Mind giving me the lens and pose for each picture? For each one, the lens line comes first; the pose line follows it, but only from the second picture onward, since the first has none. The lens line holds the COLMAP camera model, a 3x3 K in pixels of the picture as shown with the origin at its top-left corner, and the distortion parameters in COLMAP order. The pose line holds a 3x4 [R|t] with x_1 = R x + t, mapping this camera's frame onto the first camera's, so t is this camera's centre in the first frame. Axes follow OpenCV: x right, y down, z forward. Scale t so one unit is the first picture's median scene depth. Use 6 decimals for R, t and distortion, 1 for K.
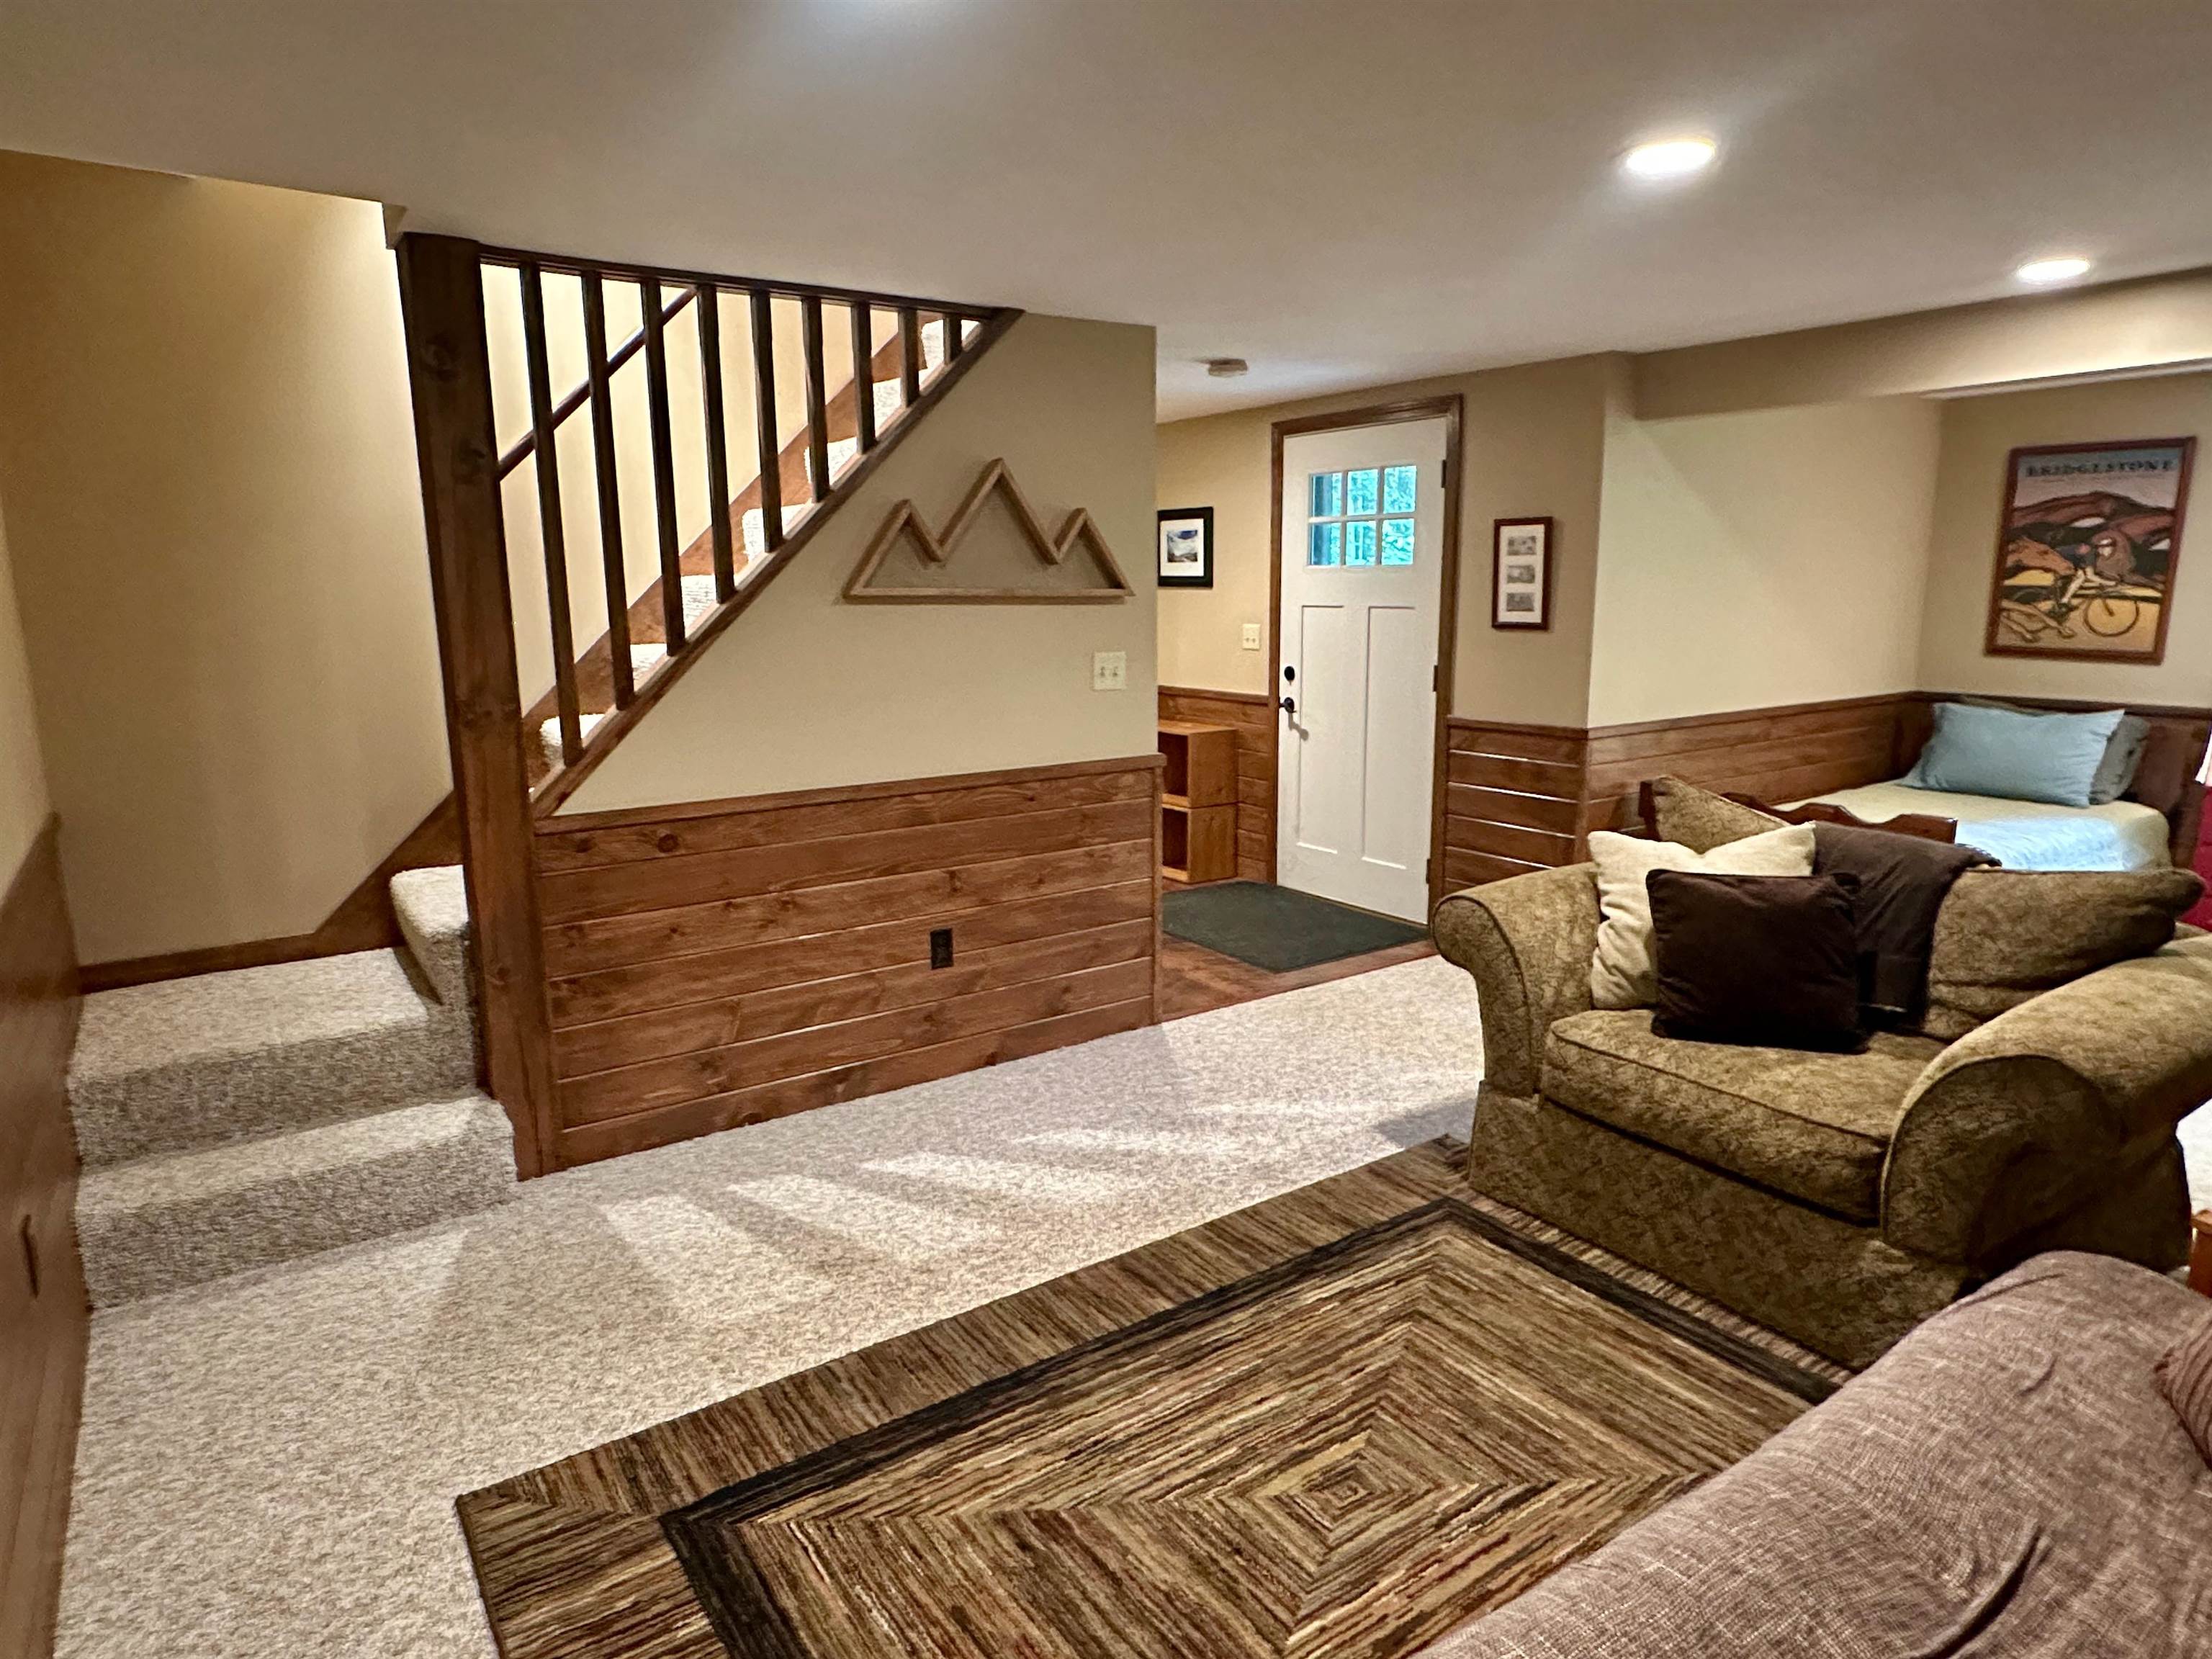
lens RADIAL K [[1304.6, 0, 1097.2], [0, 1304.6, 838.8], [0, 0, 1]] dist [-0.001734, 0.000692]
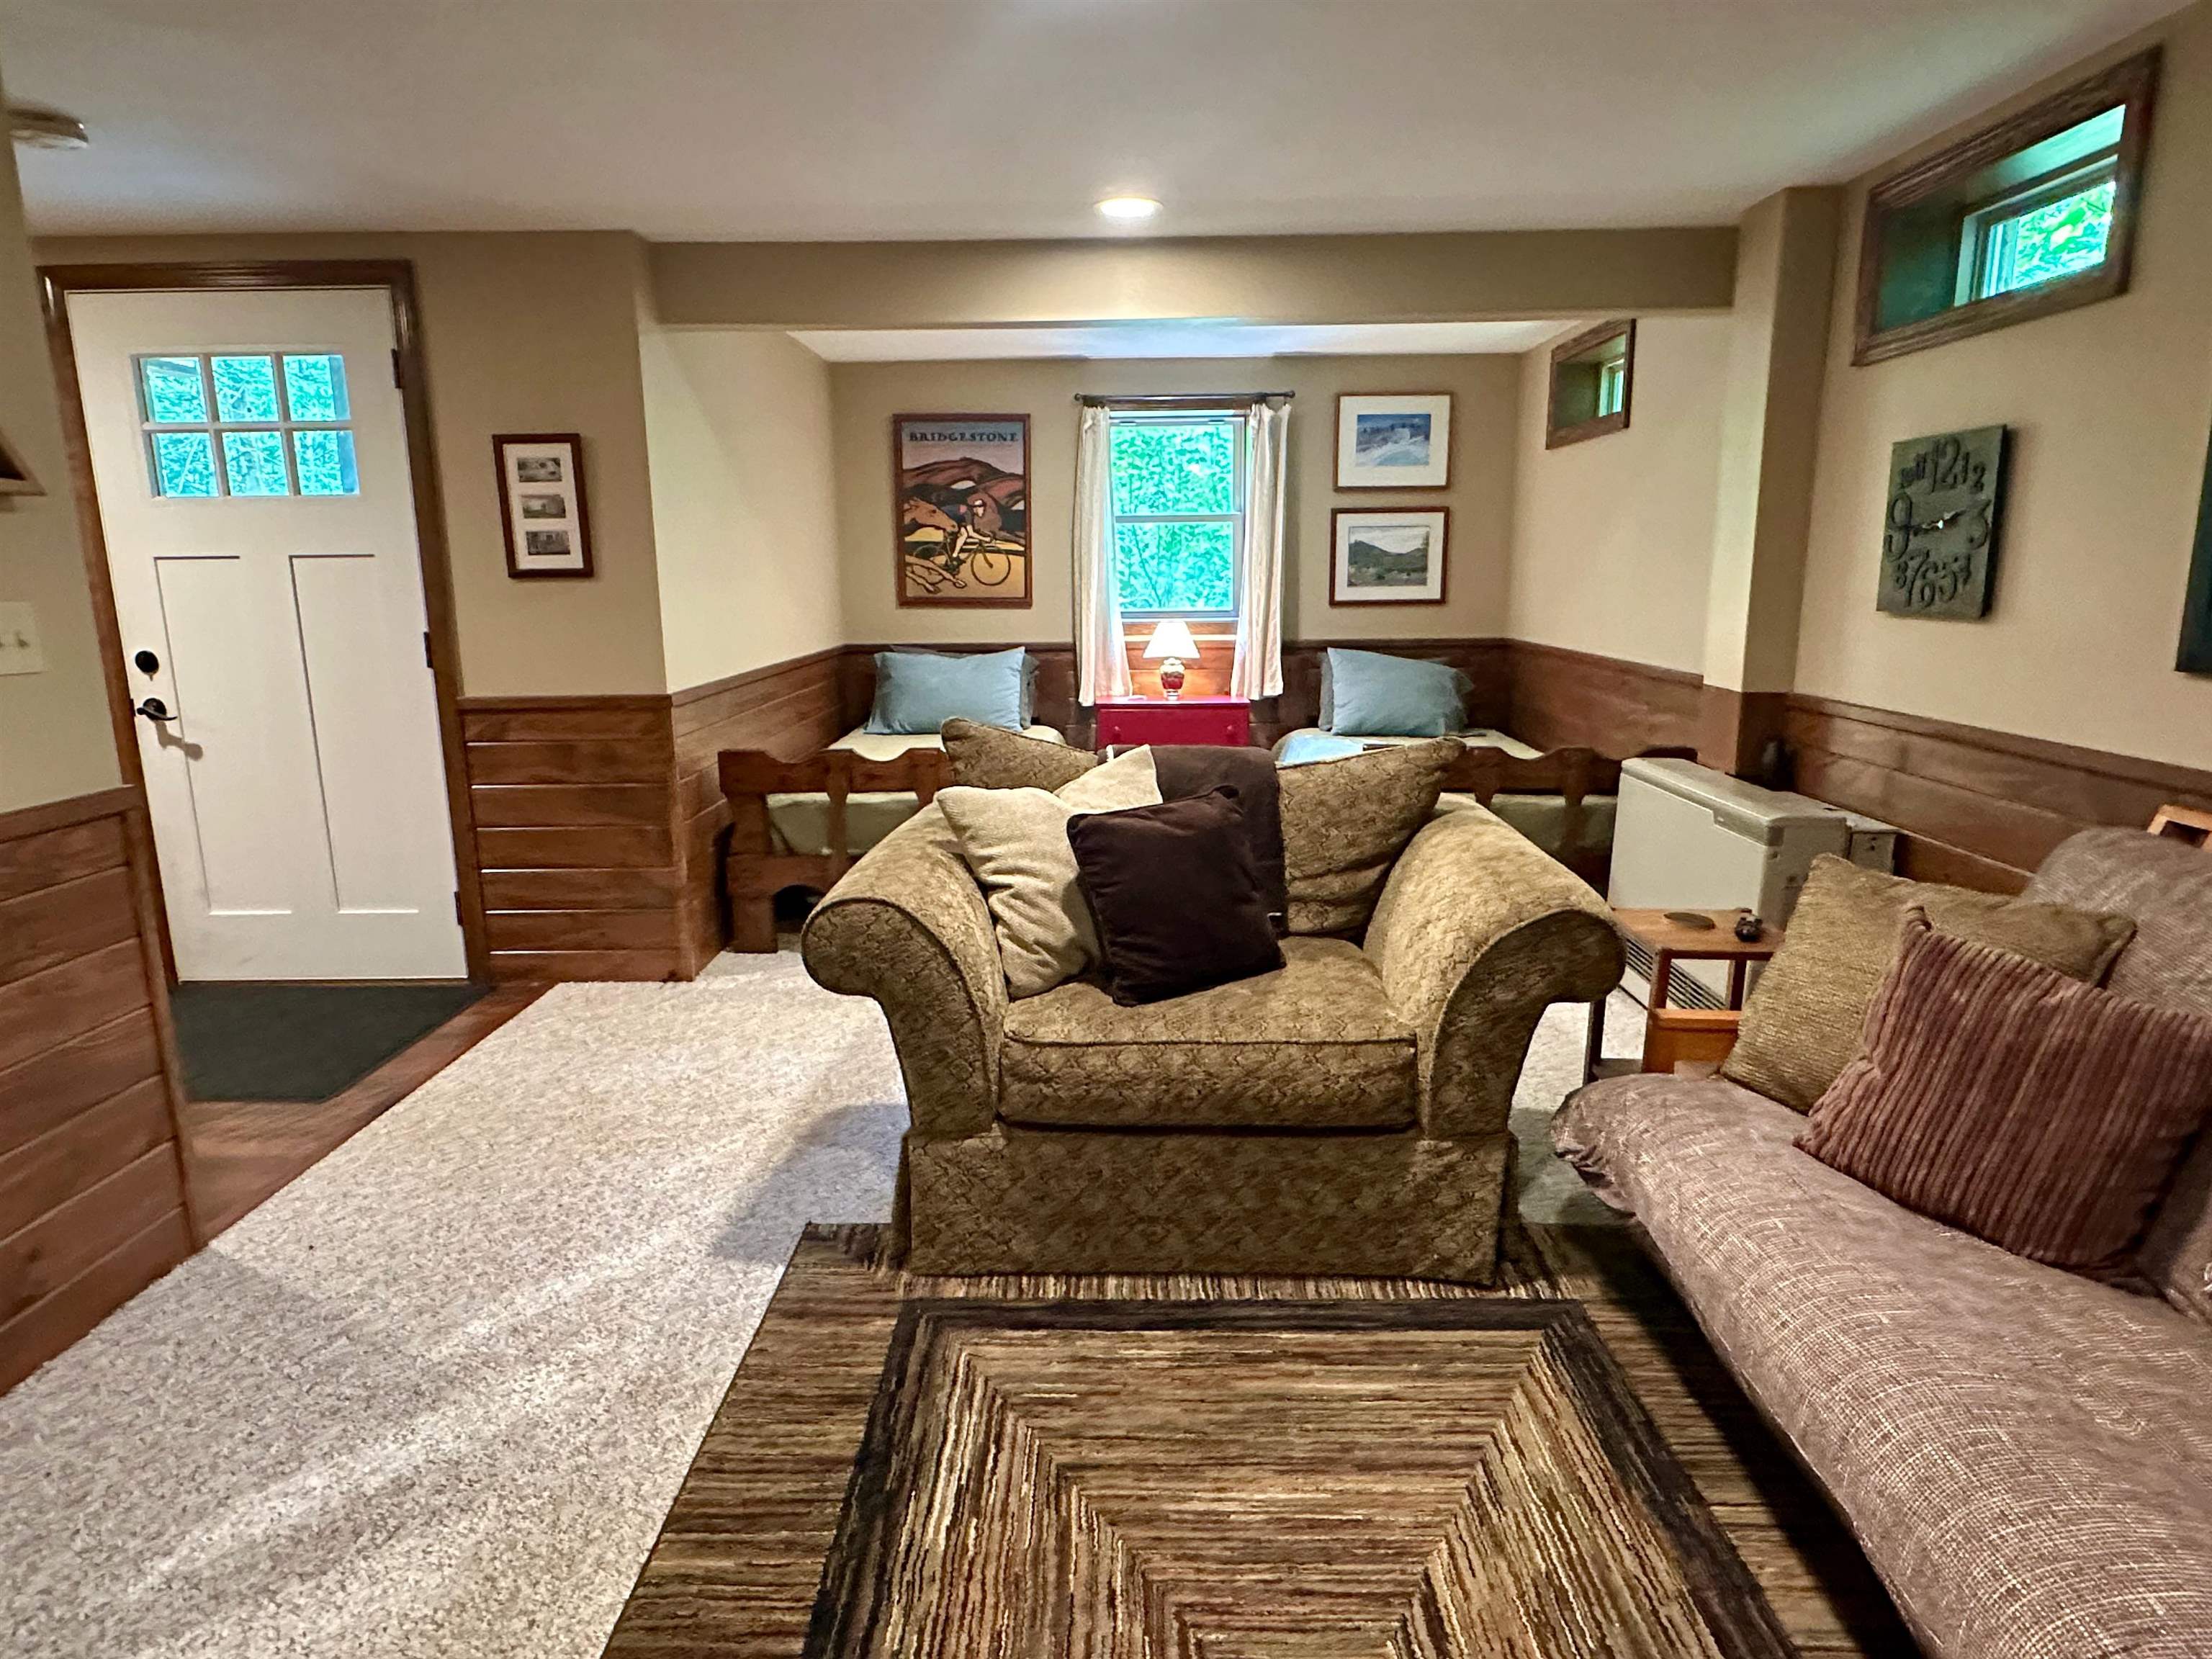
lens RADIAL K [[1304.6, 0, 1097.2], [0, 1304.6, 838.8], [0, 0, 1]] dist [-0.001734, 0.000692]
pose [[0.581581, -0.165093, 0.796560, -0.225033], [0.165905, 0.982682, 0.082538, -0.027675], [-0.796391, 0.084151, 0.598899, 0.465454]]
